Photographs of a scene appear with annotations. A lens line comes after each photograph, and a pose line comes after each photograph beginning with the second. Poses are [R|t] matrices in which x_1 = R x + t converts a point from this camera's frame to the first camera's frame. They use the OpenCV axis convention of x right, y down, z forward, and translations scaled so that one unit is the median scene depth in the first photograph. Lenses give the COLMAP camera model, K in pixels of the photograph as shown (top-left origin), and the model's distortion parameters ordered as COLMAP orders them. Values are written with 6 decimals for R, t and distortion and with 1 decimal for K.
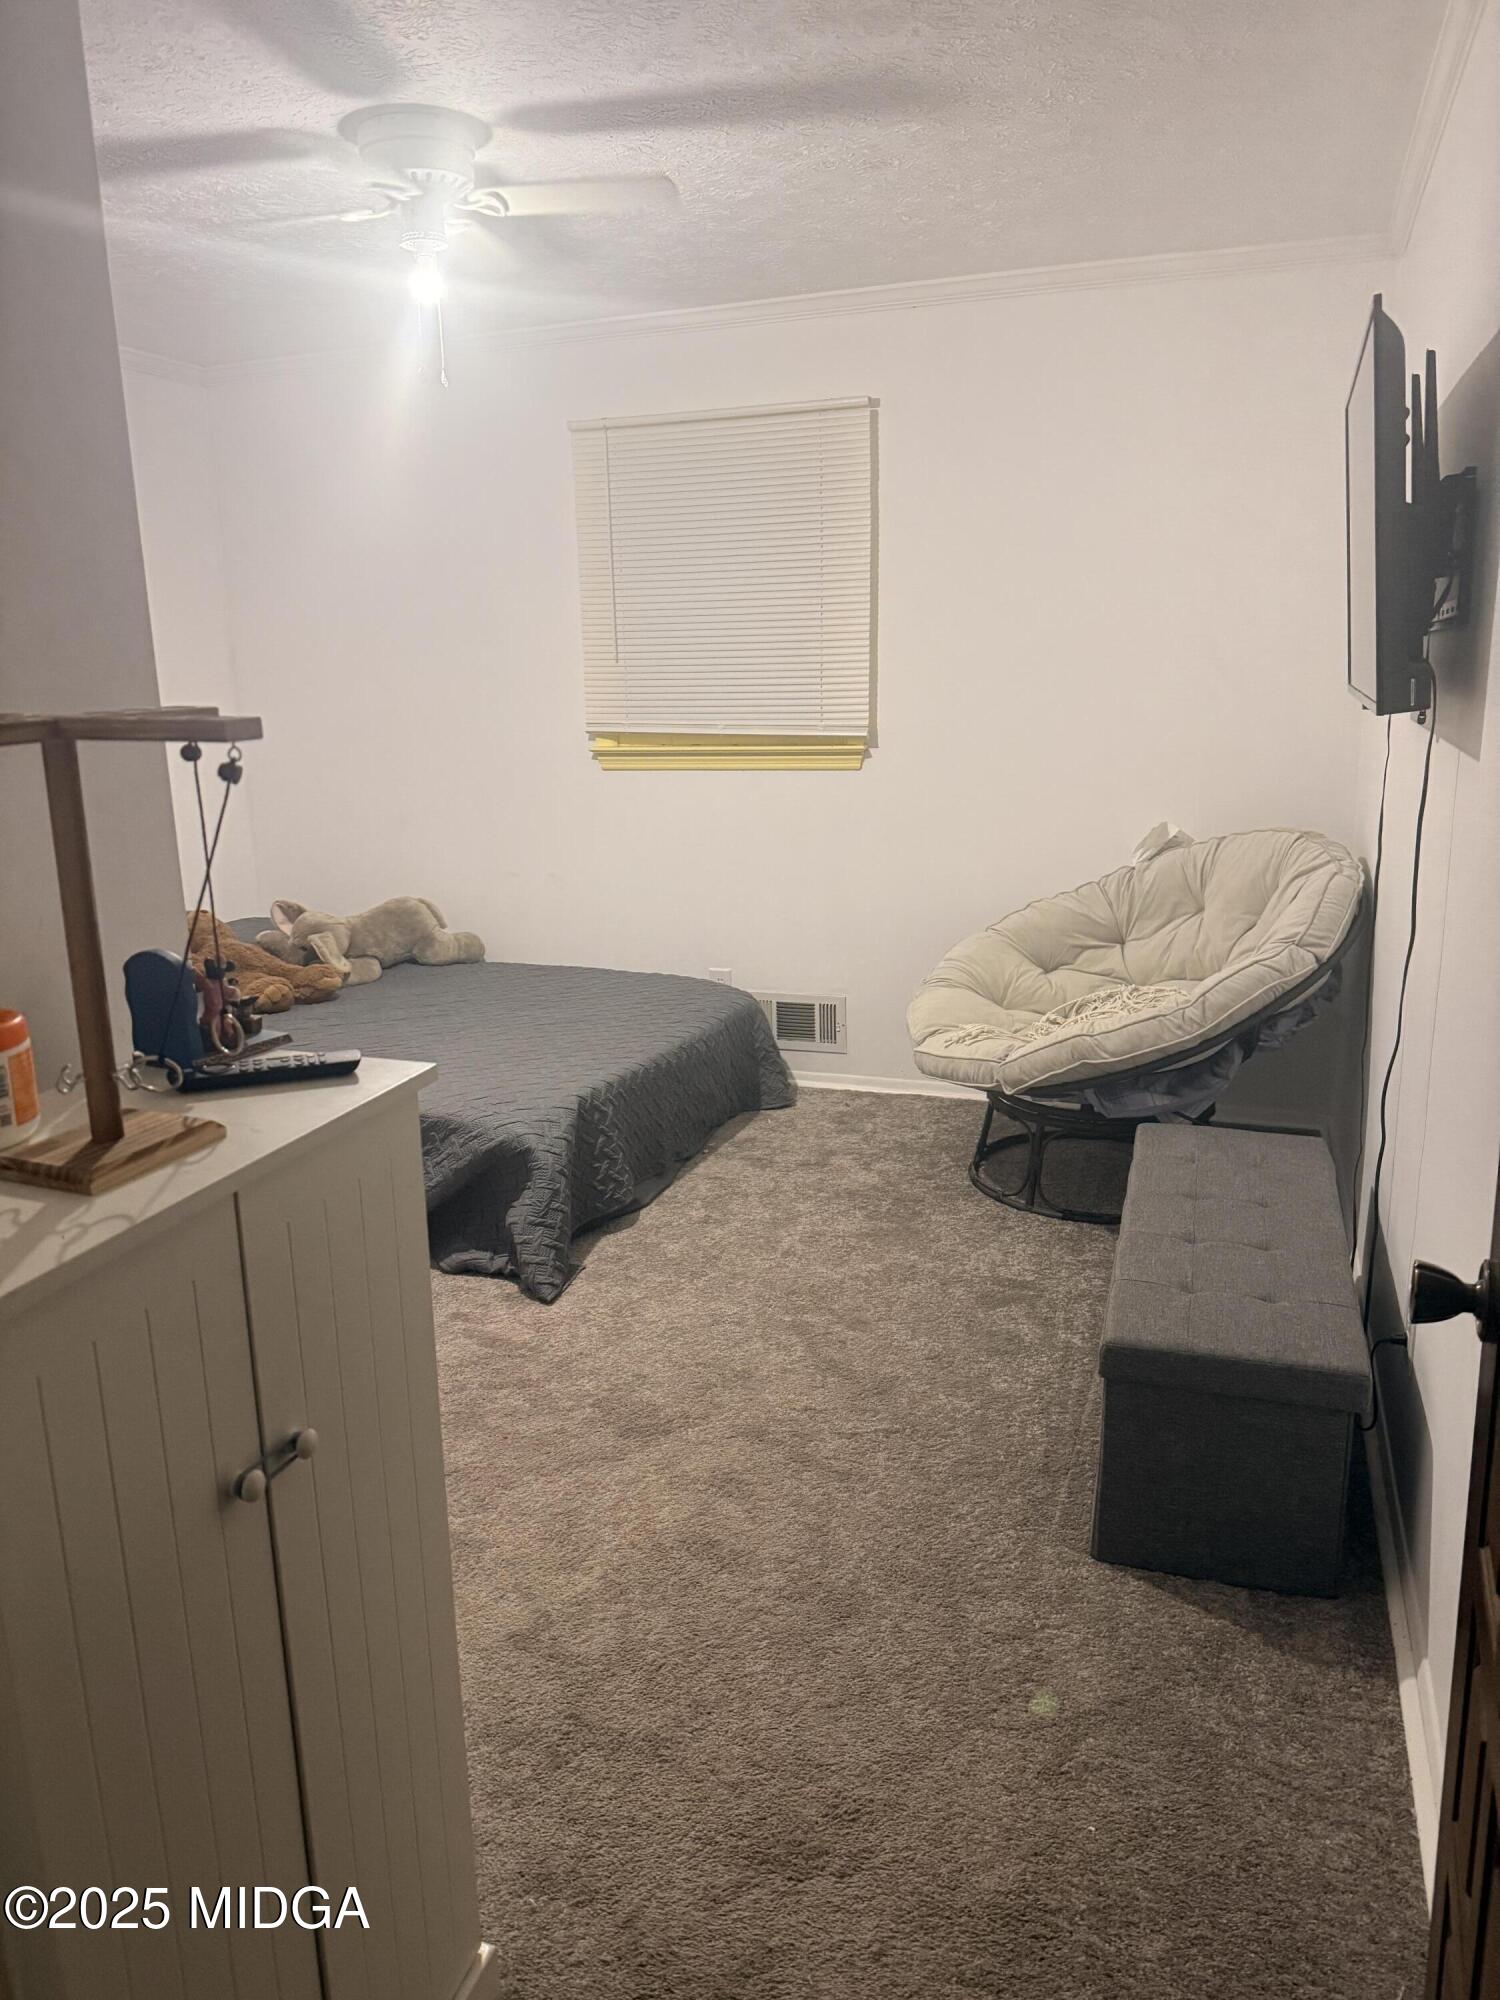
lens RADIAL K [[1416.6, 0, 741.1], [0, 1416.6, 1000.5], [0, 0, 1]] dist [0.104432, -0.003623]
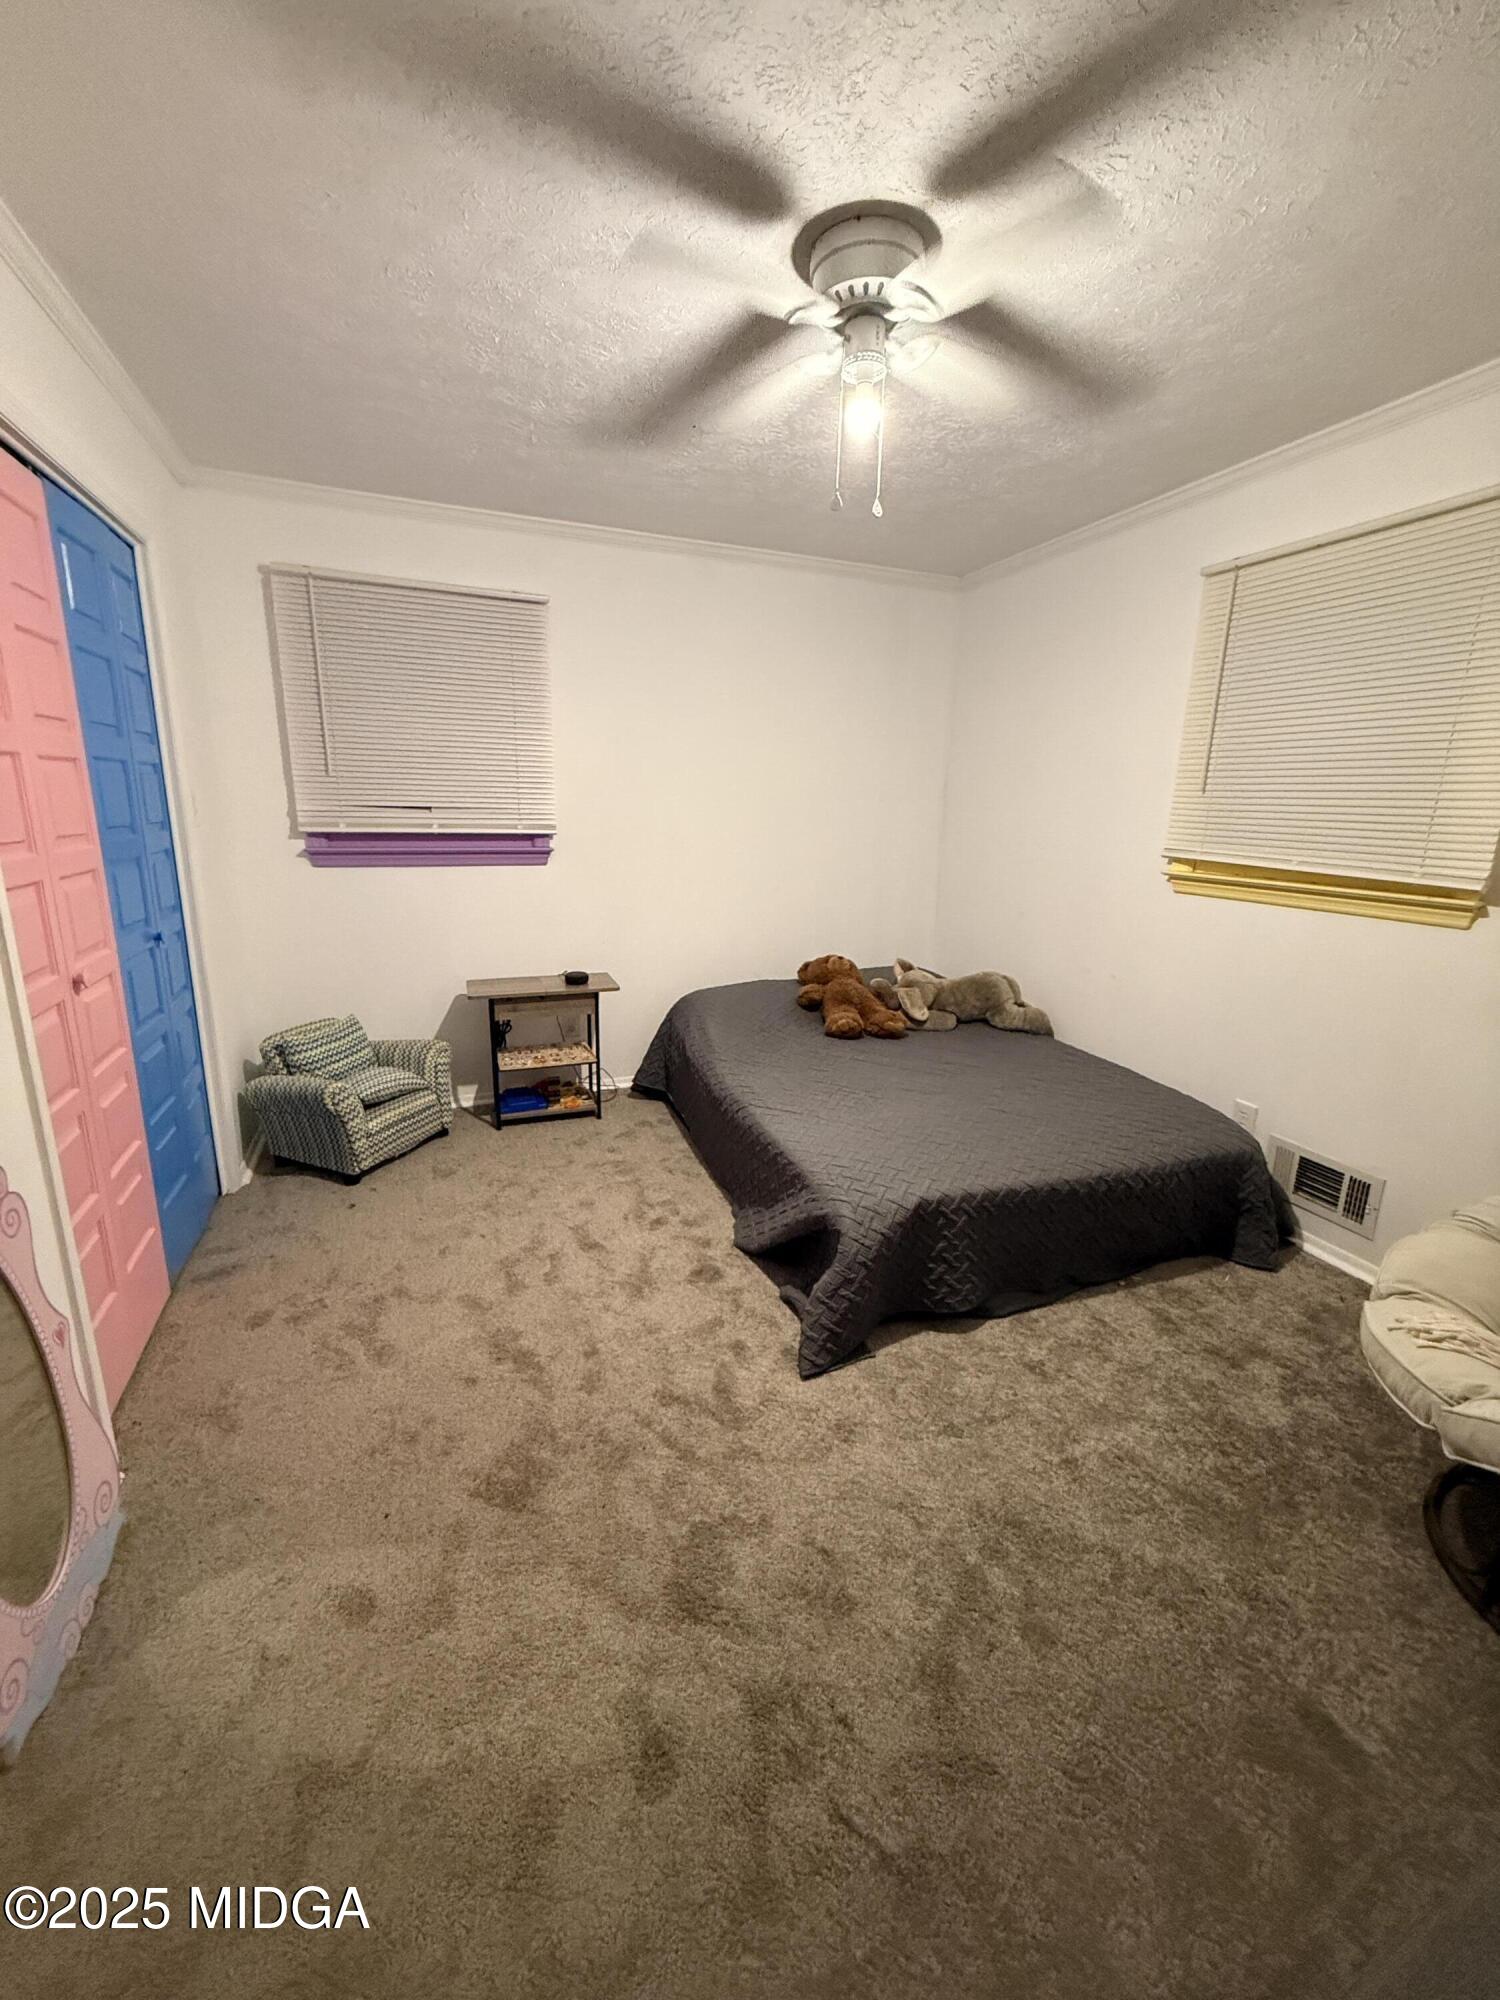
lens RADIAL K [[792.0, 0, 759.9], [0, 792.0, 993.7], [0, 0, 1]] dist [-0.001463, -0.000985]
pose [[0.660592, 0.213254, -0.719820, 0.159041], [-0.204670, 0.973645, 0.100623, -0.092652], [0.722308, 0.080855, 0.686829, 0.409145]]
